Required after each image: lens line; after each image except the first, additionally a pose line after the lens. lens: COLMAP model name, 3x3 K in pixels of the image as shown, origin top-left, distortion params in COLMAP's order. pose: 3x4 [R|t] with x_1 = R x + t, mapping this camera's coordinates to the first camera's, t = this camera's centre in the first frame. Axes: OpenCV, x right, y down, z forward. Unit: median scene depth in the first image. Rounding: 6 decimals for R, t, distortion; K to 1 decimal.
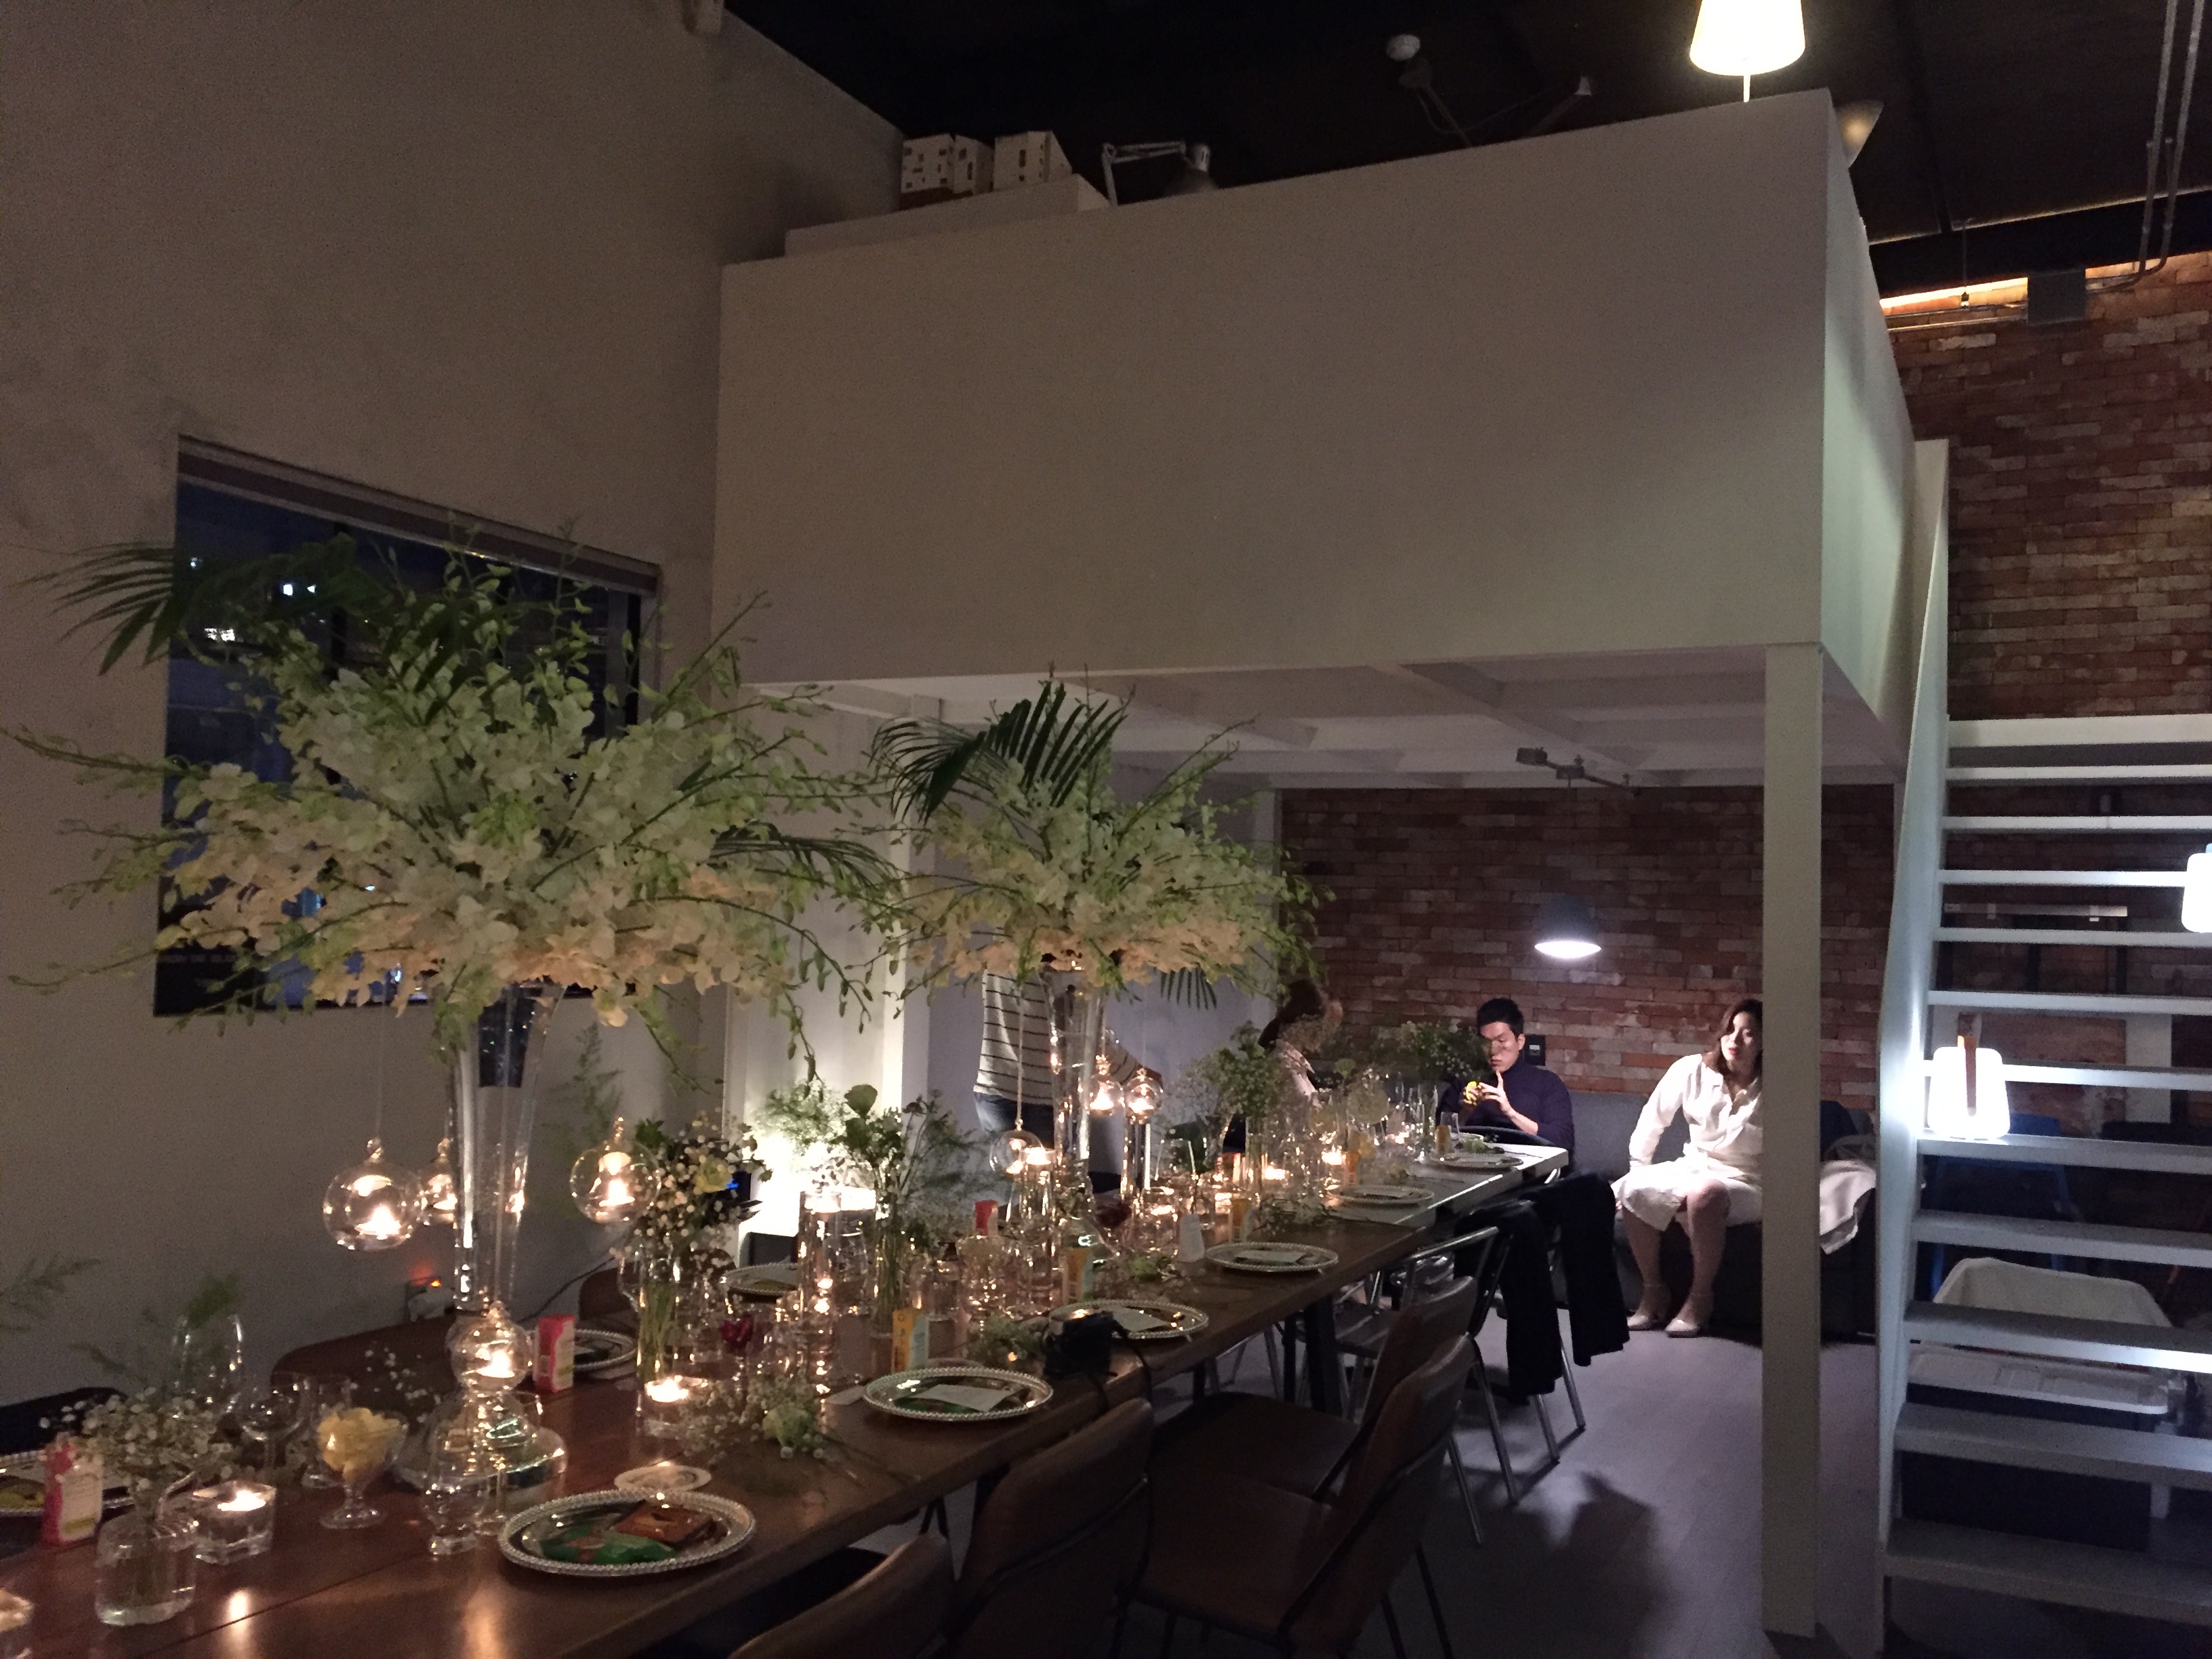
lens RADIAL K [[1908.9, 0, 1106.0], [0, 1908.9, 829.5], [0, 0, 1]] dist [0.132736, -0.183503]
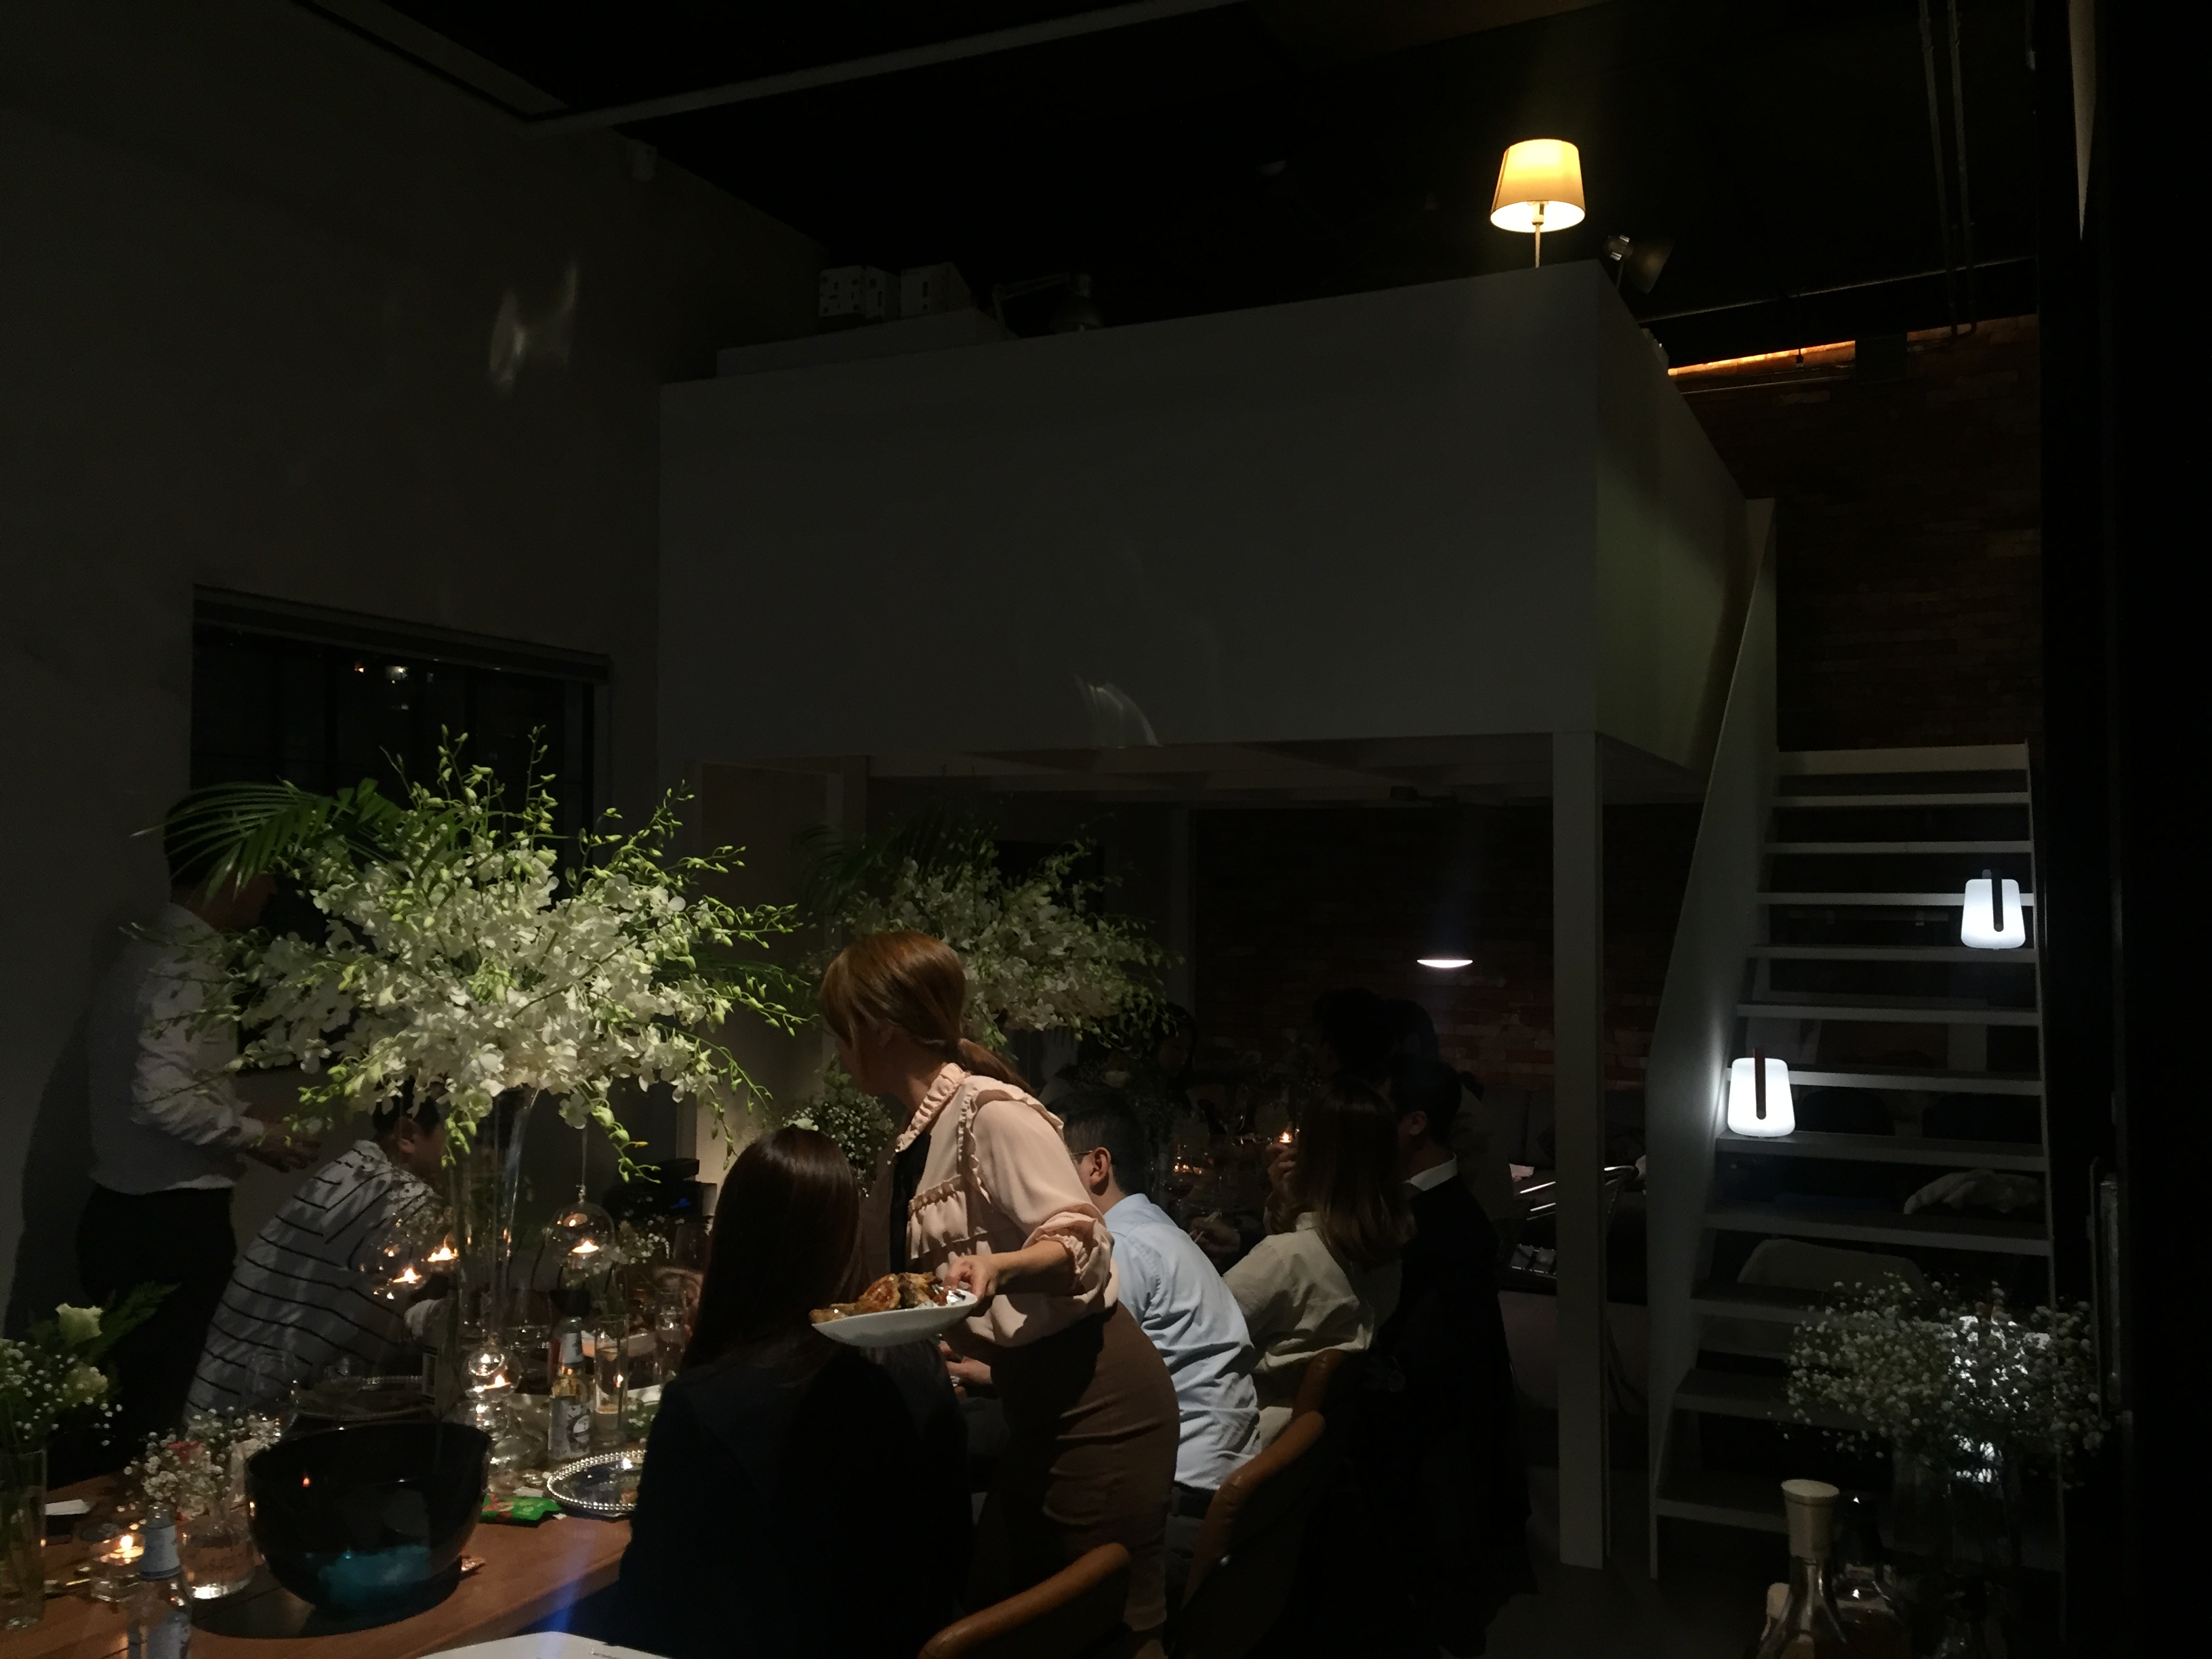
lens RADIAL K [[1908.9, 0, 1106.0], [0, 1908.9, 829.5], [0, 0, 1]] dist [0.132736, -0.183503]
pose [[0.999625, -0.018770, 0.019959, 0.032895], [0.018490, 0.999730, 0.014091, -0.044109], [-0.020218, -0.013717, 0.999701, -0.129106]]
